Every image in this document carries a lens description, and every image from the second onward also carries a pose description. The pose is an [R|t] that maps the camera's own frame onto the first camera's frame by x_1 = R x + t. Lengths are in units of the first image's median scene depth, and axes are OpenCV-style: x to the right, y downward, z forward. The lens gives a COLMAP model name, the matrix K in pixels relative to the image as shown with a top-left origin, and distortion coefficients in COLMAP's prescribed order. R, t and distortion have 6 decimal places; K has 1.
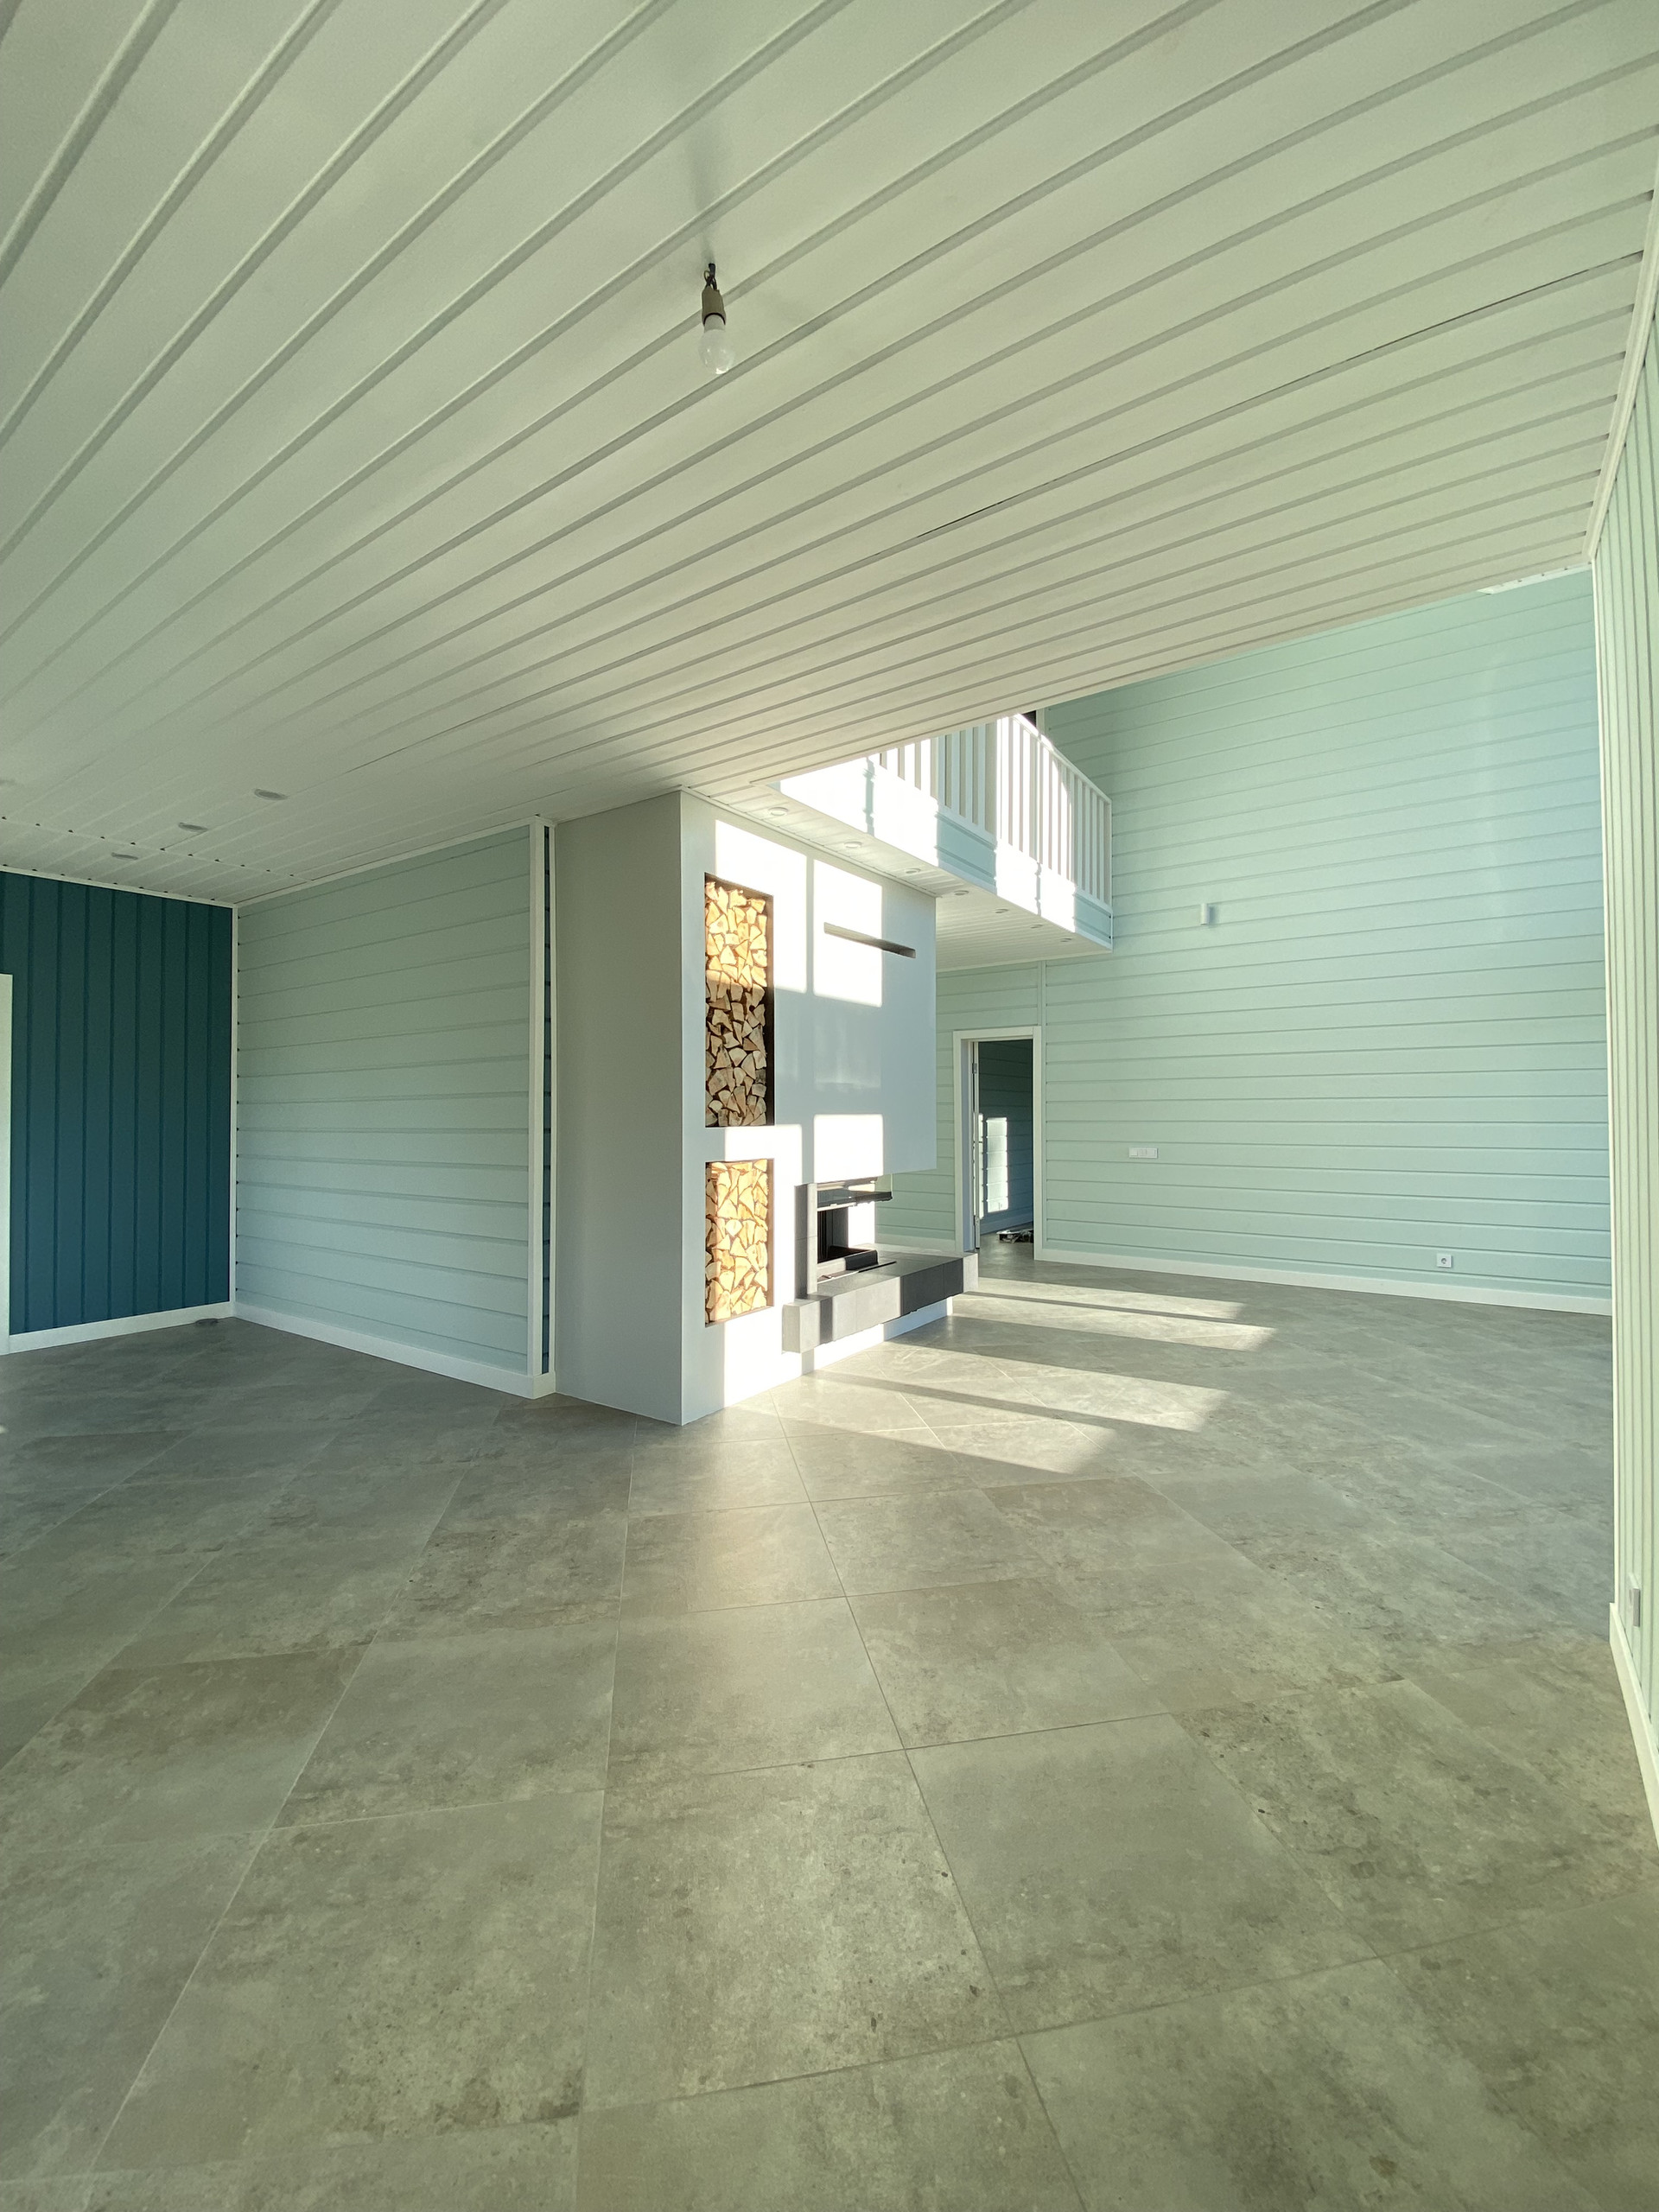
lens RADIAL K [[903.3, 0, 808.0], [0, 903.3, 1083.7], [0, 0, 1]] dist [0.004066, -0.012290]
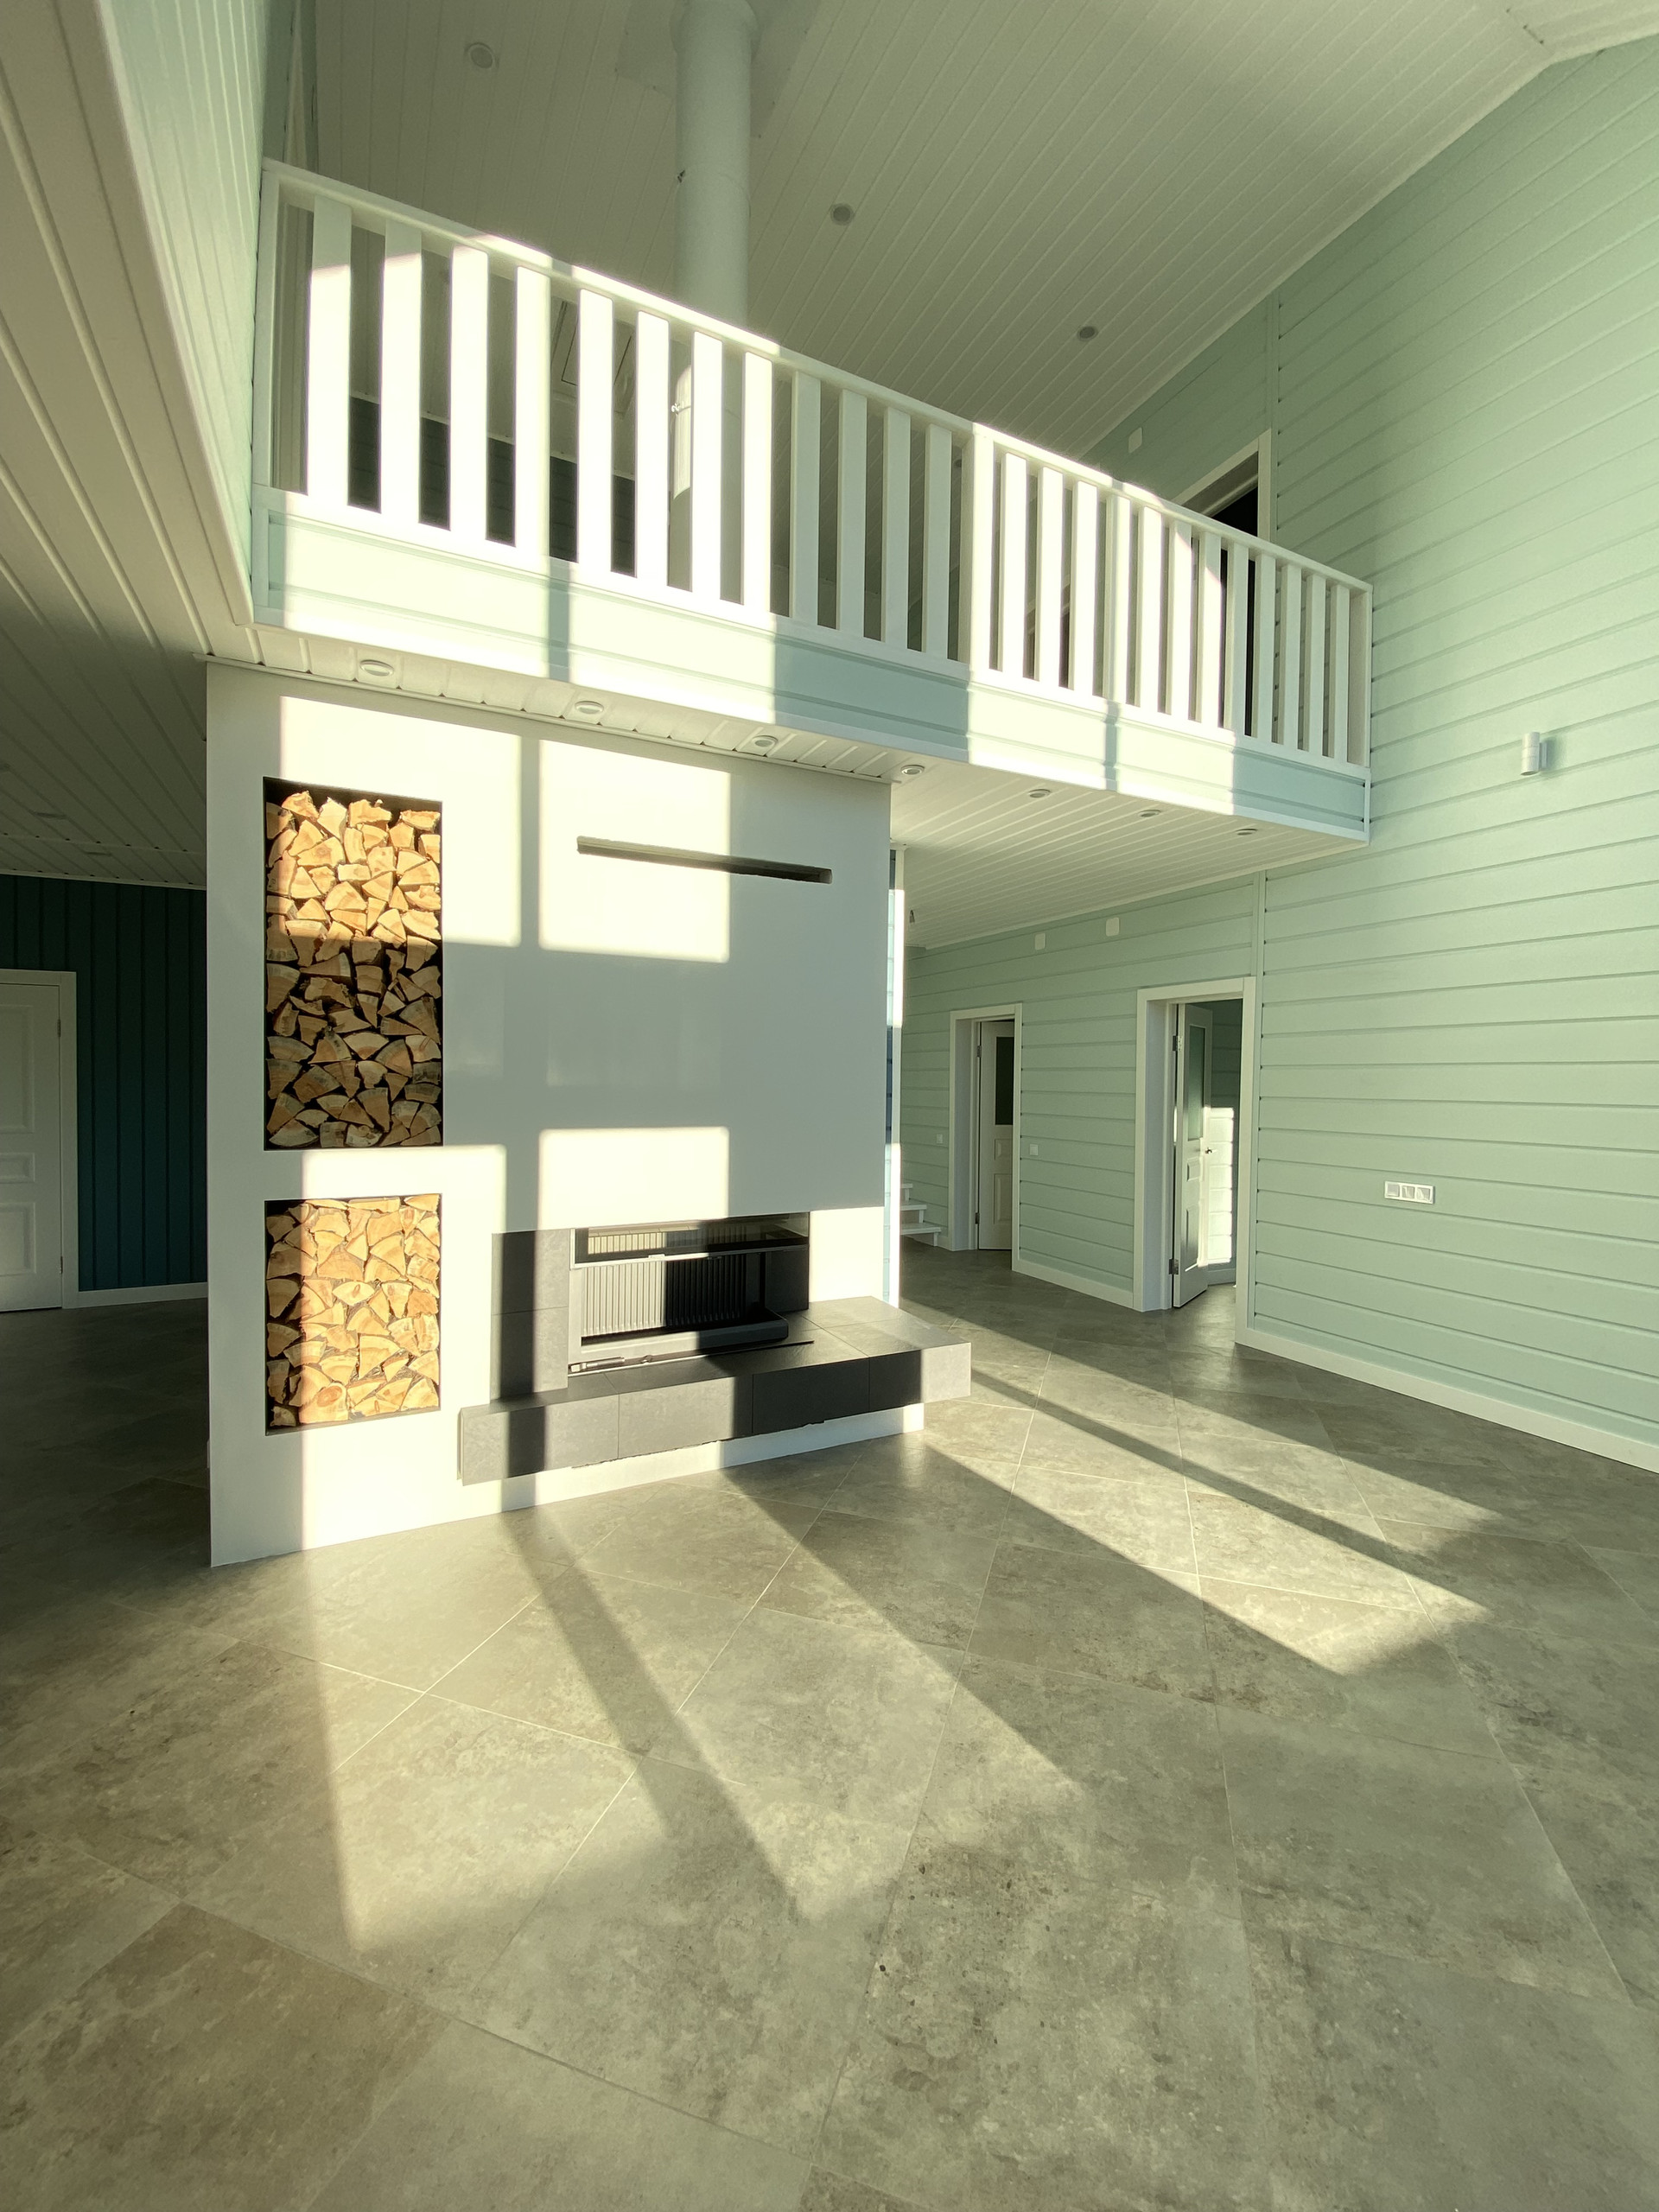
lens RADIAL K [[903.3, 0, 822.3], [0, 903.3, 1090.3], [0, 0, 1]] dist [0.004066, -0.012290]
pose [[0.879734, 0.021789, -0.474966, 0.557021], [0.000192, 0.998933, 0.046181, -0.027422], [0.475466, -0.040718, 0.878791, 0.565674]]
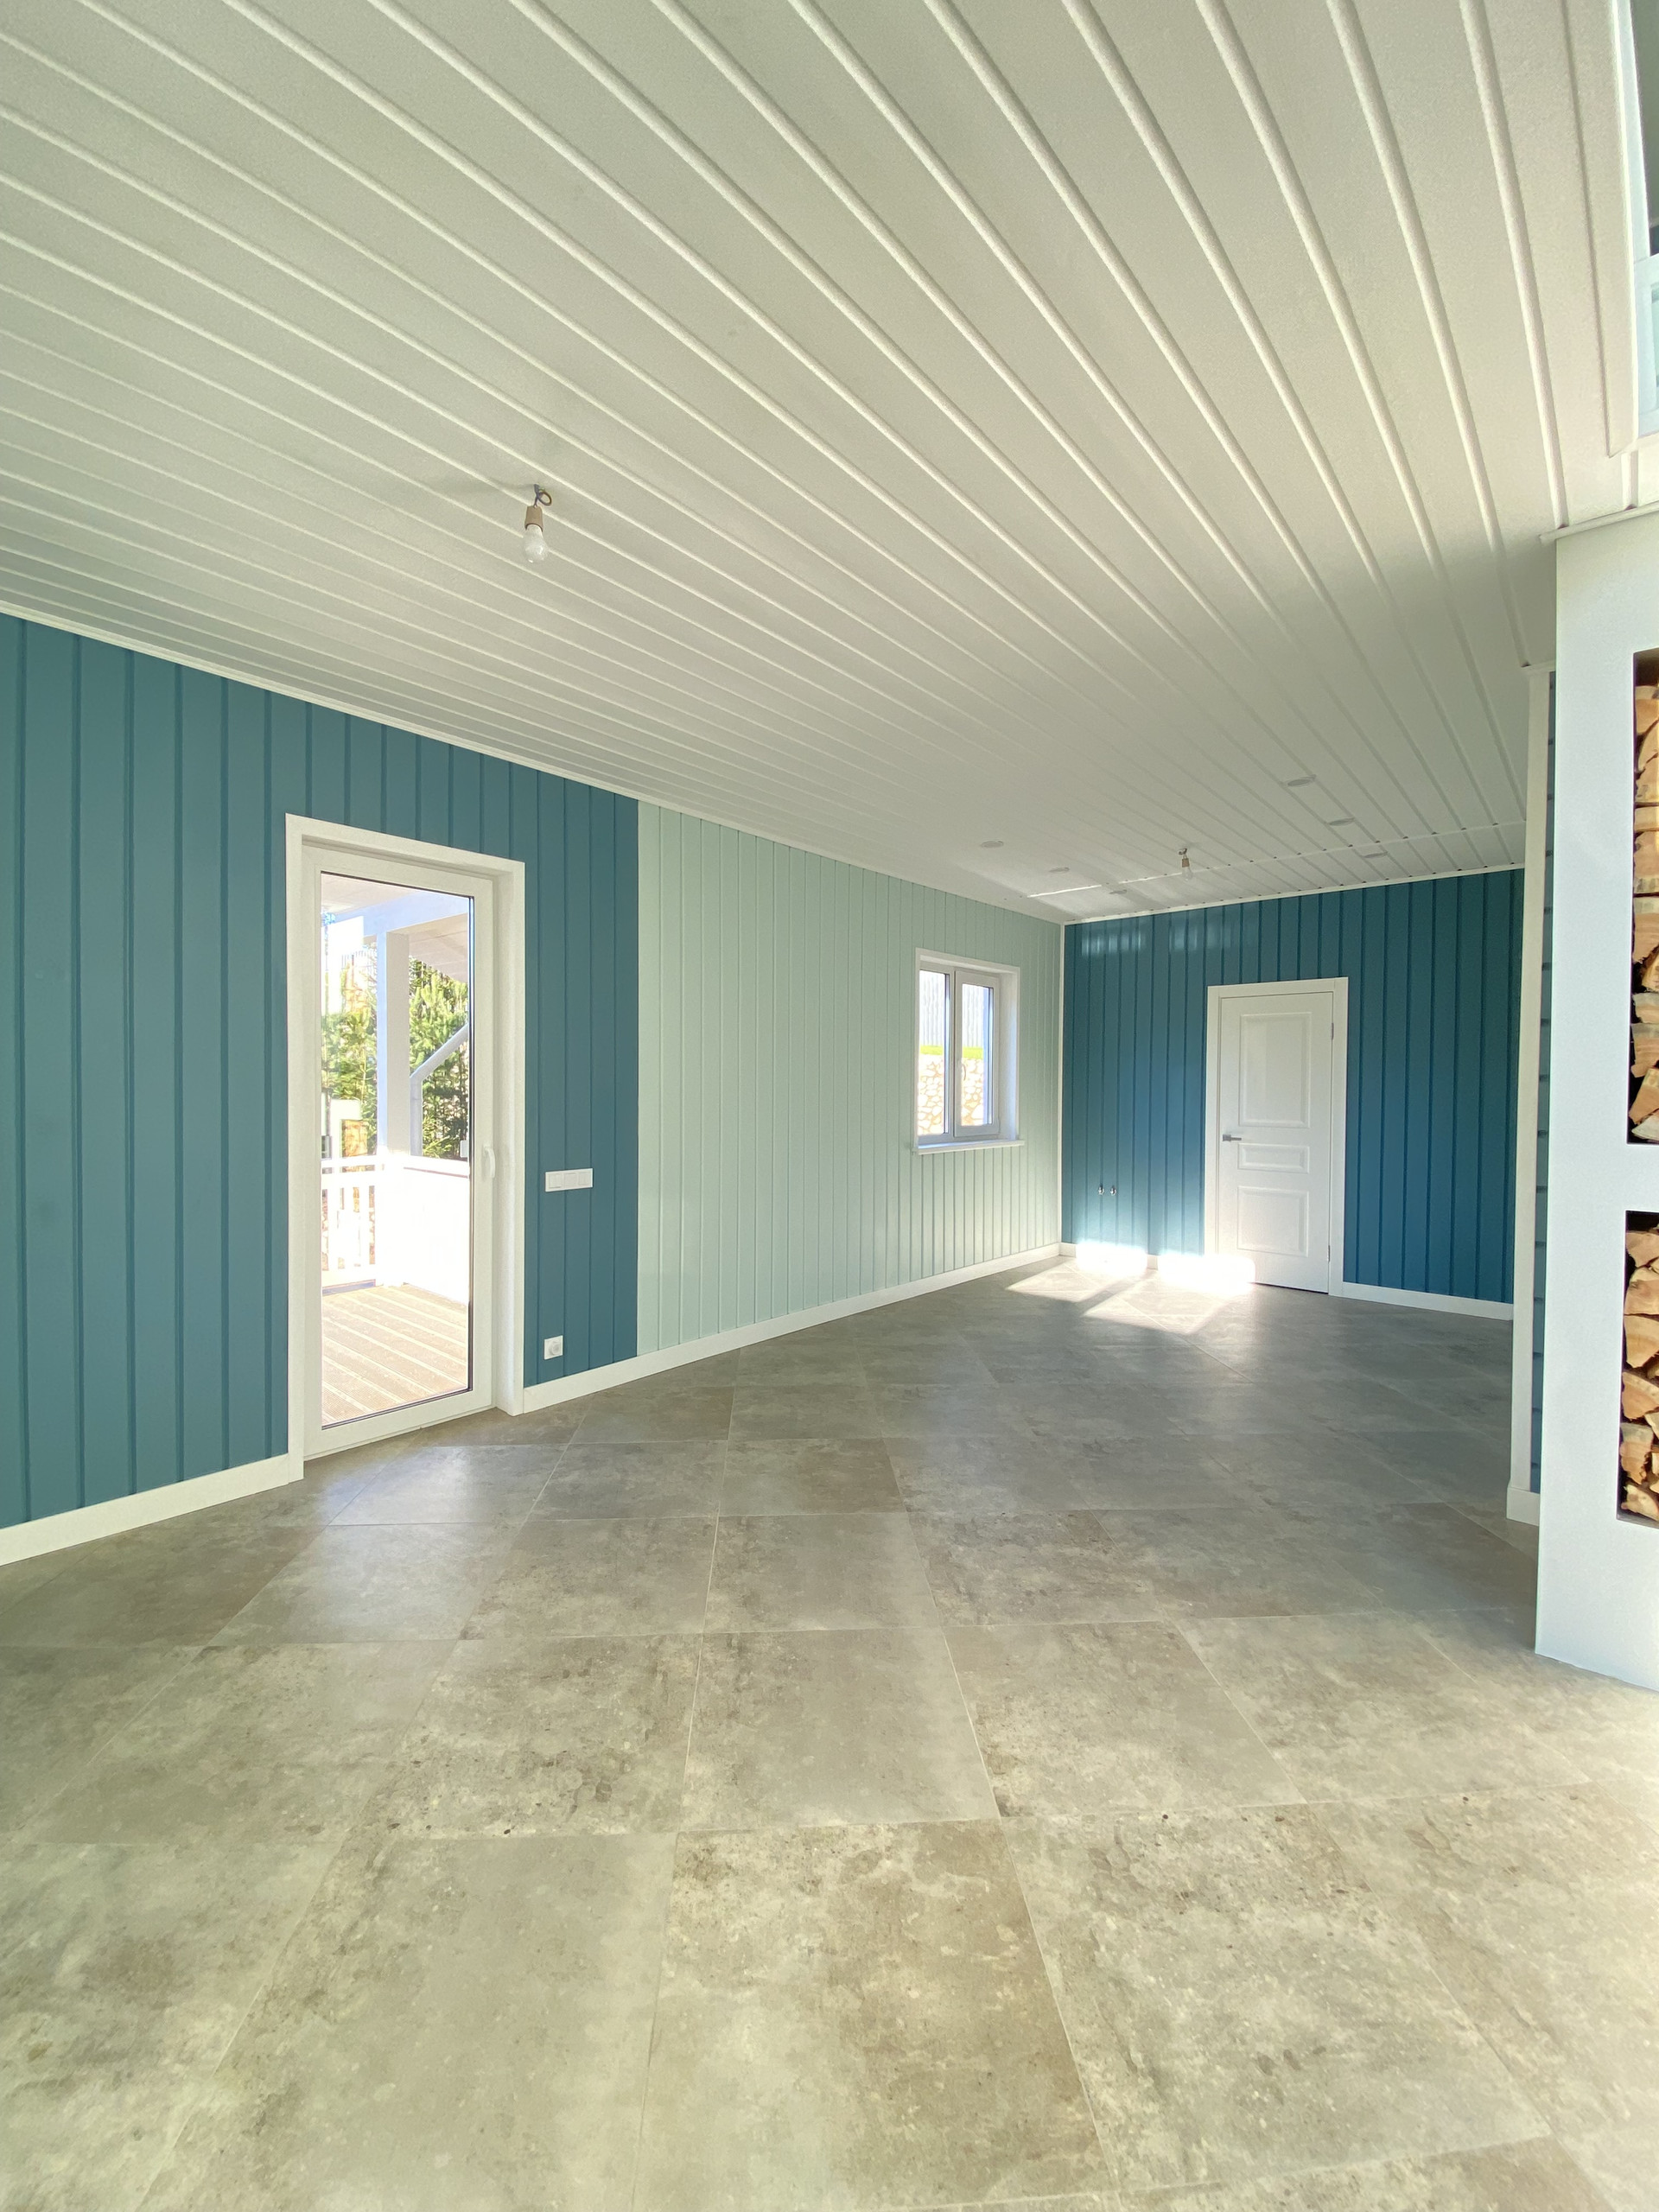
lens RADIAL K [[903.3, 0, 839.9], [0, 903.3, 1090.1], [0, 0, 1]] dist [0.004066, -0.012290]
pose [[-0.098938, 0.015417, -0.994974, 0.431145], [0.020323, 0.999703, 0.013470, 0.000136], [0.994886, -0.018888, -0.099222, 0.565197]]
